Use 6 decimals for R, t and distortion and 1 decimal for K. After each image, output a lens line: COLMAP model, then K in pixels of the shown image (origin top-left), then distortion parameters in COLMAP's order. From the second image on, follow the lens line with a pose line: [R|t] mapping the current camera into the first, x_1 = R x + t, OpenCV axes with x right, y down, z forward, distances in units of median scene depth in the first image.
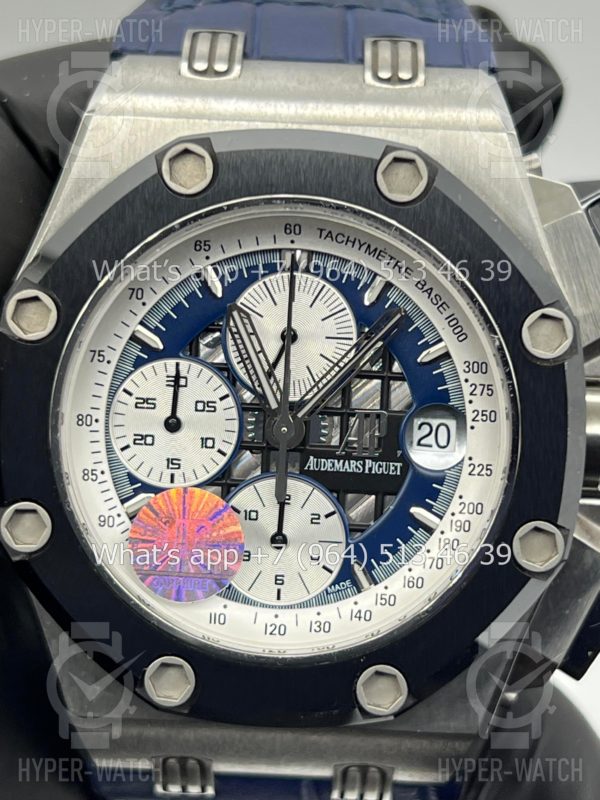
lens RADIAL K [[1872.8, 0, 302.1], [0, 1872.8, 404.3], [0, 0, 1]] dist [0.273285, 0.000000]
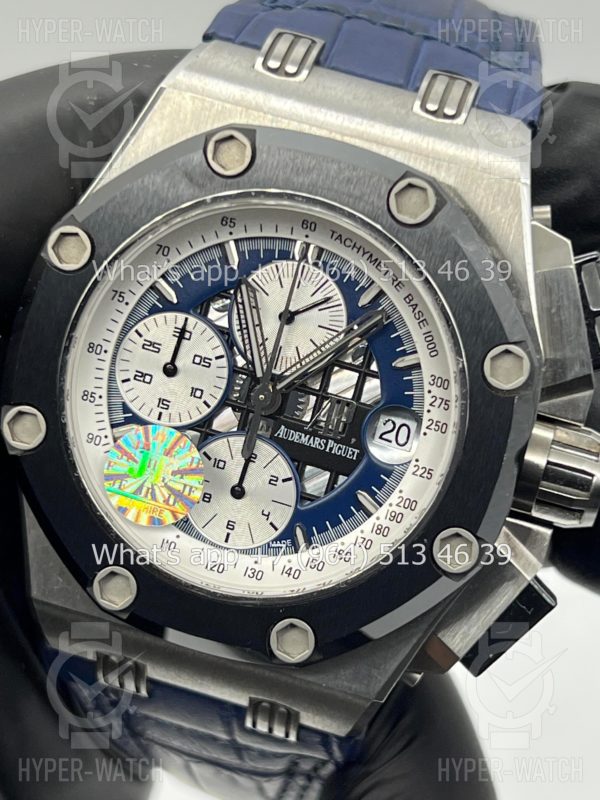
lens RADIAL K [[1872.8, 0, 304.1], [0, 1872.8, 409.0], [0, 0, 1]] dist [0.273285, 0.000000]
pose [[0.968157, 0.230803, -0.096968, 0.124949], [-0.227973, 0.972867, 0.039467, -0.029511], [0.103446, -0.016105, 0.994505, -0.119773]]
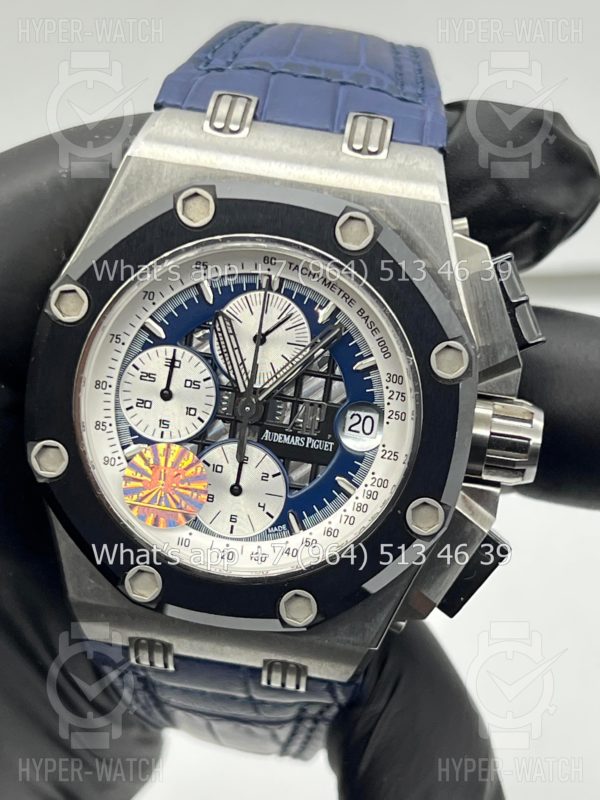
lens RADIAL K [[1872.8, 0, 308.0], [0, 1872.8, 421.8], [0, 0, 1]] dist [0.273285, 0.000000]
pose [[0.992978, 0.112528, -0.036497, 0.082340], [-0.110156, 0.992007, 0.061541, -0.063740], [0.043130, -0.057089, 0.997437, -0.331184]]
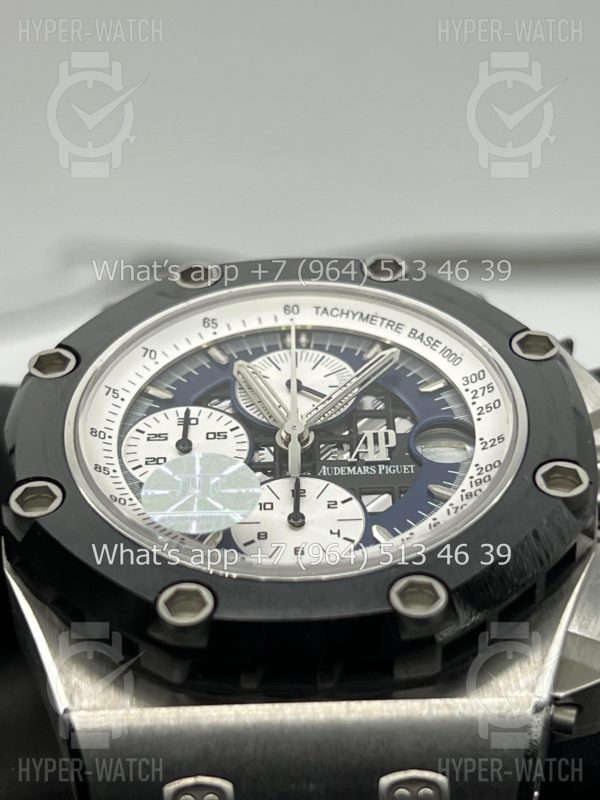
lens RADIAL K [[1872.8, 0, 291.5], [0, 1872.8, 398.0], [0, 0, 1]] dist [0.273285, 0.000000]
pose [[0.998156, -0.049312, 0.035401, -0.045989], [0.058004, 0.602851, -0.795743, 0.804141], [0.017898, 0.796329, 0.604599, 0.369528]]
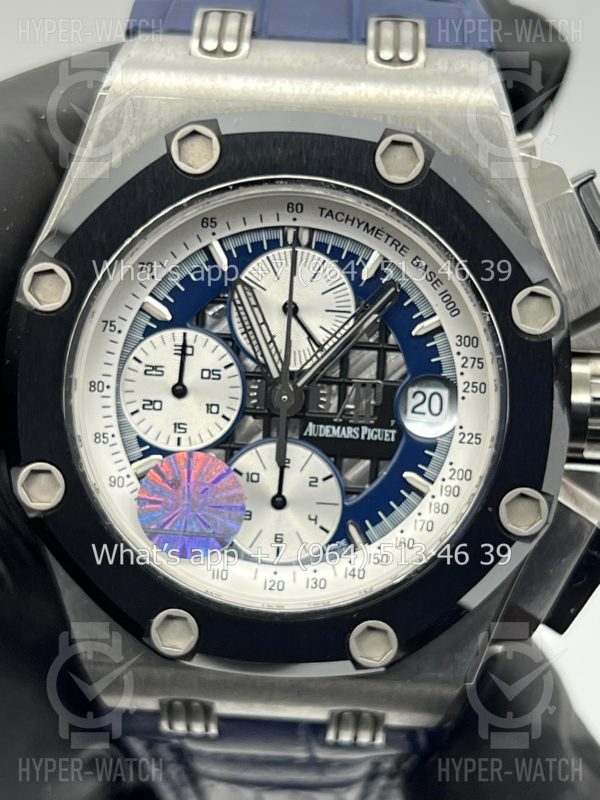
lens RADIAL K [[1872.8, 0, 285.5], [0, 1872.8, 404.2], [0, 0, 1]] dist [0.273285, 0.000000]
pose [[0.999694, 0.013023, -0.021048, 0.013065], [-0.012024, 0.998827, 0.046912, -0.032177], [0.021634, -0.046645, 0.998677, -0.054684]]
